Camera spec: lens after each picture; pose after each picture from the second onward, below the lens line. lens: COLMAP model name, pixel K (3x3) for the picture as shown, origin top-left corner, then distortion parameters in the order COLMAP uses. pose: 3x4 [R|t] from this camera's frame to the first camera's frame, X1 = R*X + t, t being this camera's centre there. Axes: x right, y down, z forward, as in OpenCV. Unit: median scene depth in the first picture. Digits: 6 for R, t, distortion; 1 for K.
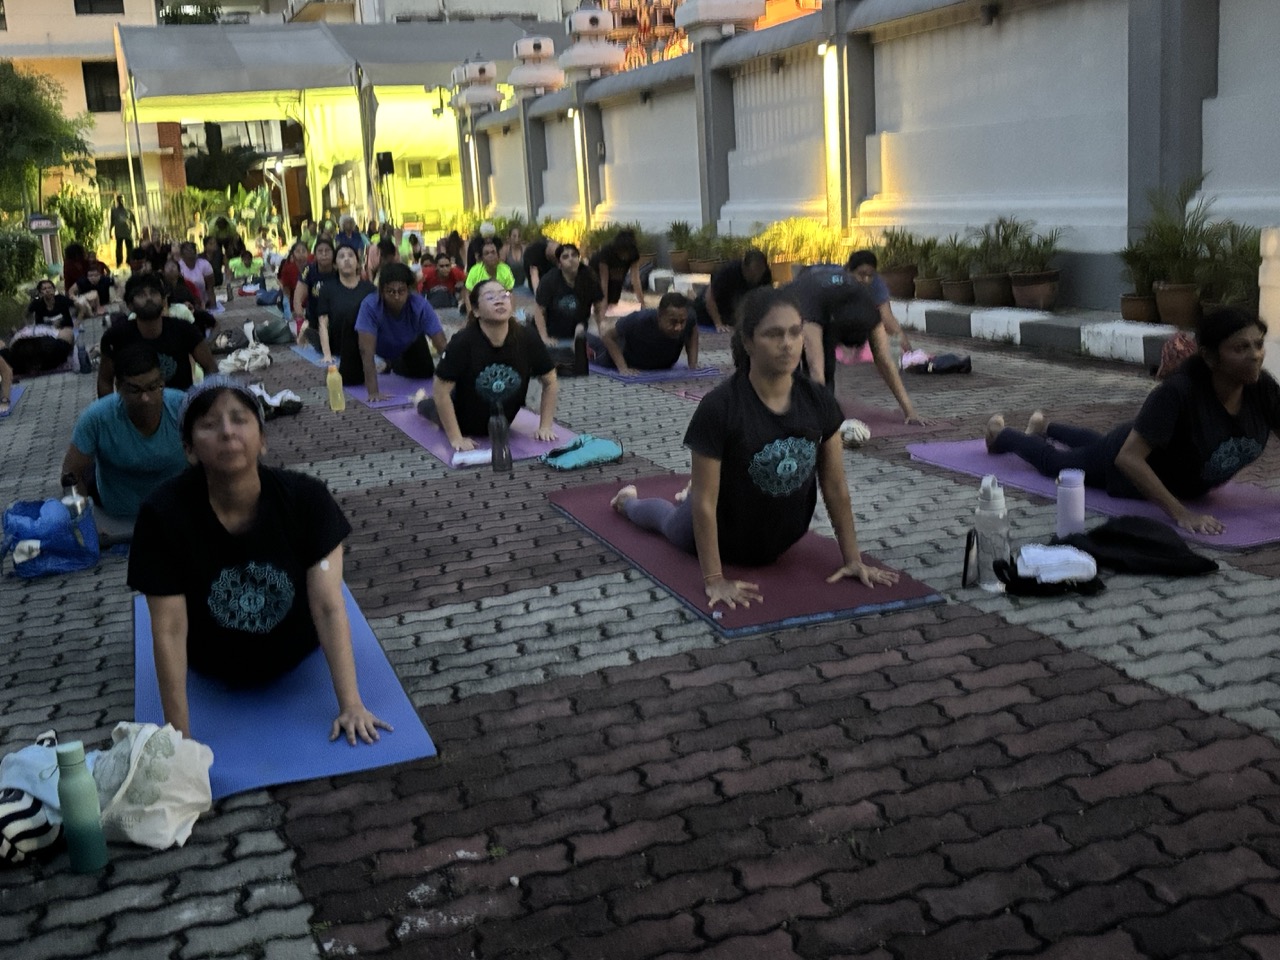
lens RADIAL K [[1446.9, 0, 601.9], [0, 1446.9, 432.7], [0, 0, 1]] dist [0.188155, -0.510806]
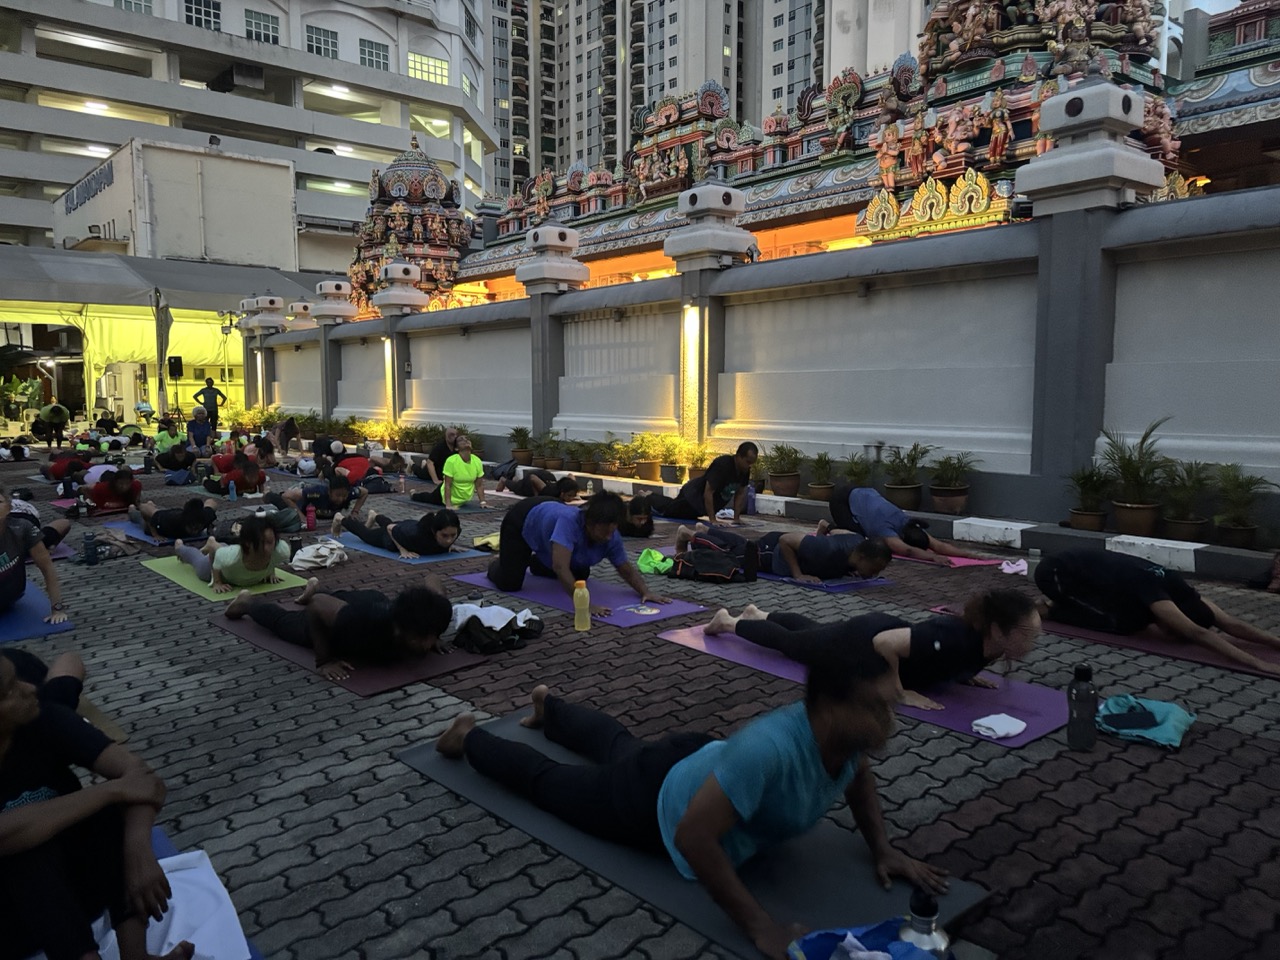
lens RADIAL K [[944.6, 0, 630.1], [0, 944.6, 473.7], [0, 0, 1]] dist [0.048462, -0.049357]
pose [[0.929255, 0.031384, 0.368104, -0.452727], [0.003471, 0.995600, -0.093644, -0.069730], [-0.369423, 0.088297, 0.925057, 0.535531]]
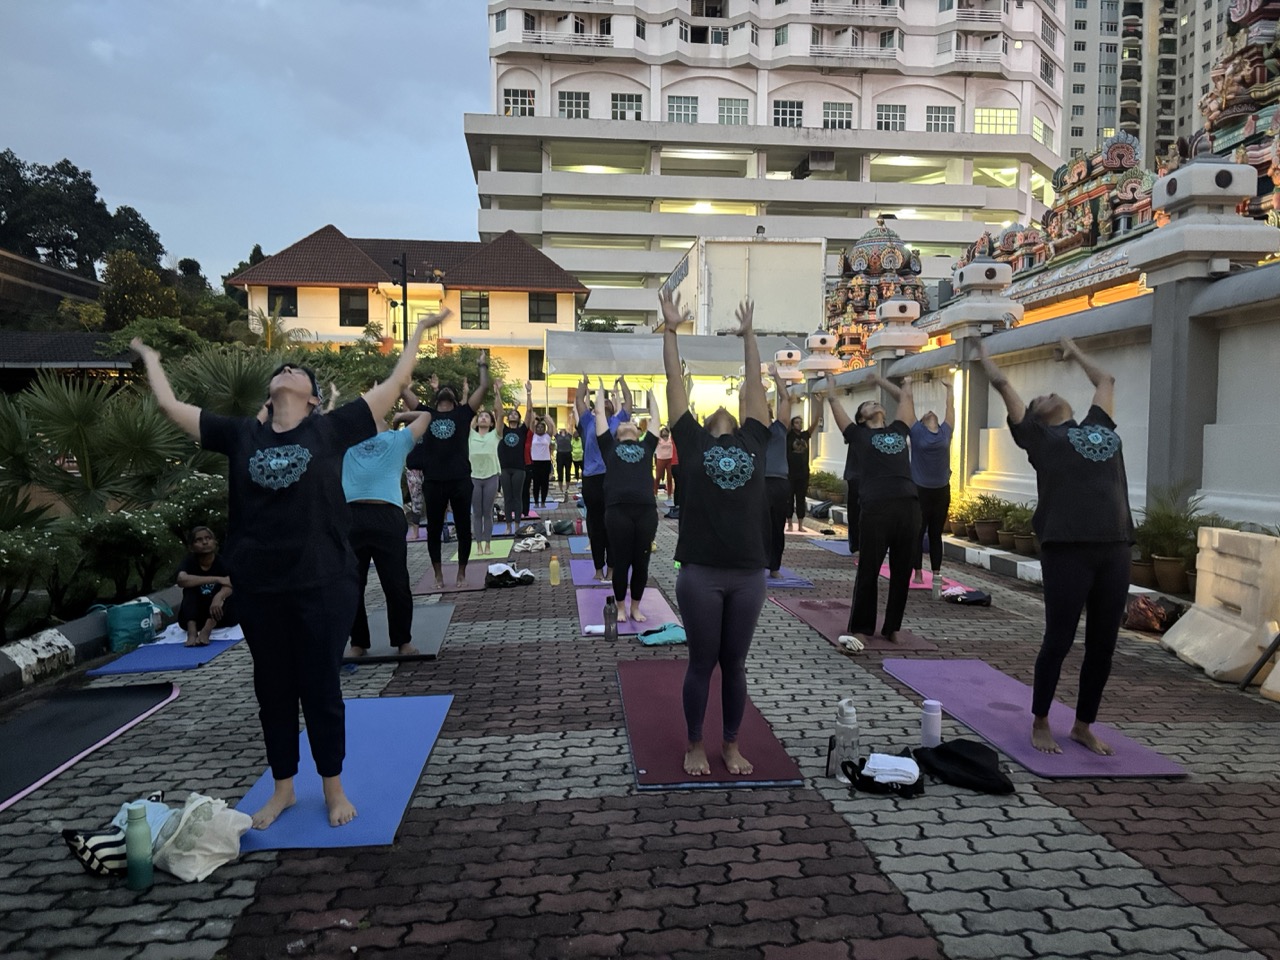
lens RADIAL K [[944.6, 0, 630.1], [0, 944.6, 473.7], [0, 0, 1]] dist [0.048462, -0.049357]
pose [[0.969933, 0.078910, -0.230223, 0.135827], [-0.107005, 0.987907, -0.112205, -0.031702], [0.218584, 0.133466, 0.966648, 0.020617]]
